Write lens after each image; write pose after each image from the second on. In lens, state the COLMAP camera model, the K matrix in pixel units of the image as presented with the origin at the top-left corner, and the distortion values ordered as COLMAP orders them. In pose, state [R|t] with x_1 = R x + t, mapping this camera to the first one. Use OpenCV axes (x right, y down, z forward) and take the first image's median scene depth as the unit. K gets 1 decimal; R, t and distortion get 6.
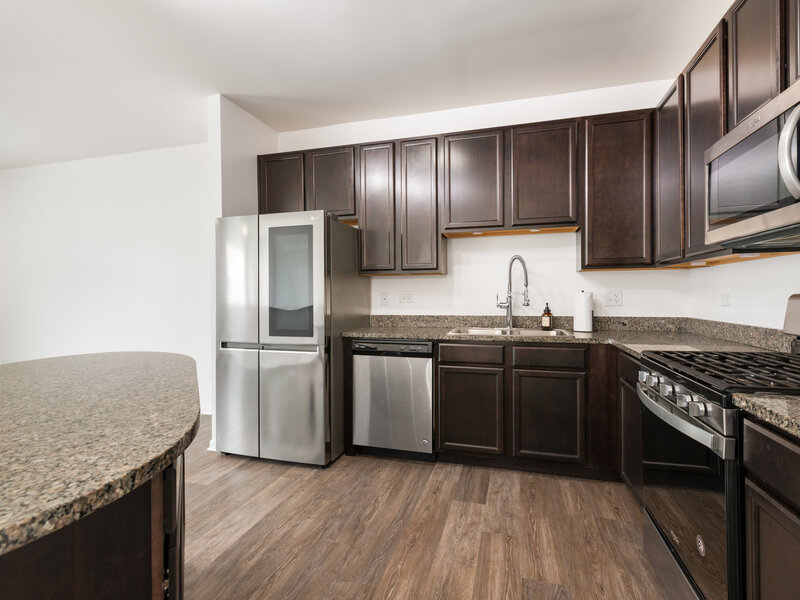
lens RADIAL K [[390.5, 0, 401.7], [0, 390.5, 297.0], [0, 0, 1]] dist [0.002037, -0.000409]
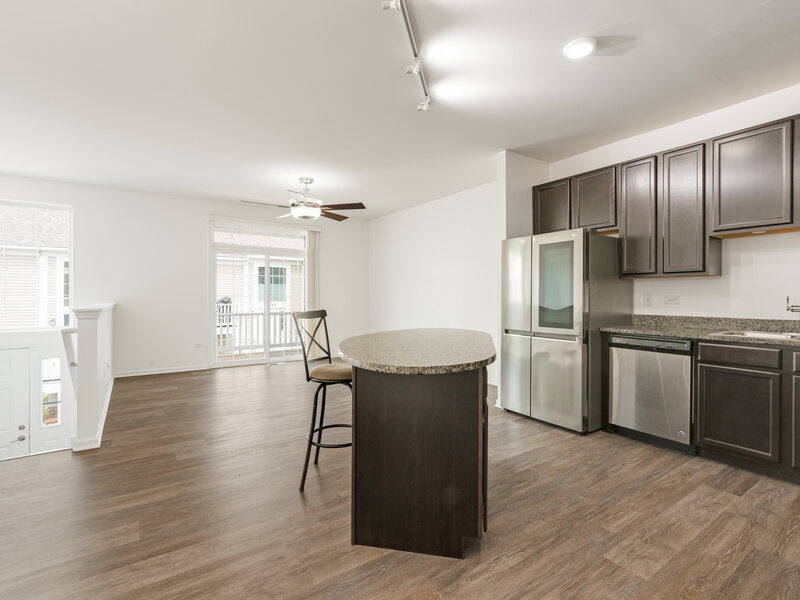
lens RADIAL K [[390.5, 0, 401.7], [0, 390.5, 297.0], [0, 0, 1]] dist [0.002037, -0.000409]
pose [[0.772321, 0.007346, -0.635190, 0.143306], [-0.007598, 0.999968, 0.002327, -0.000785], [0.635188, 0.003029, 0.772352, -0.320720]]
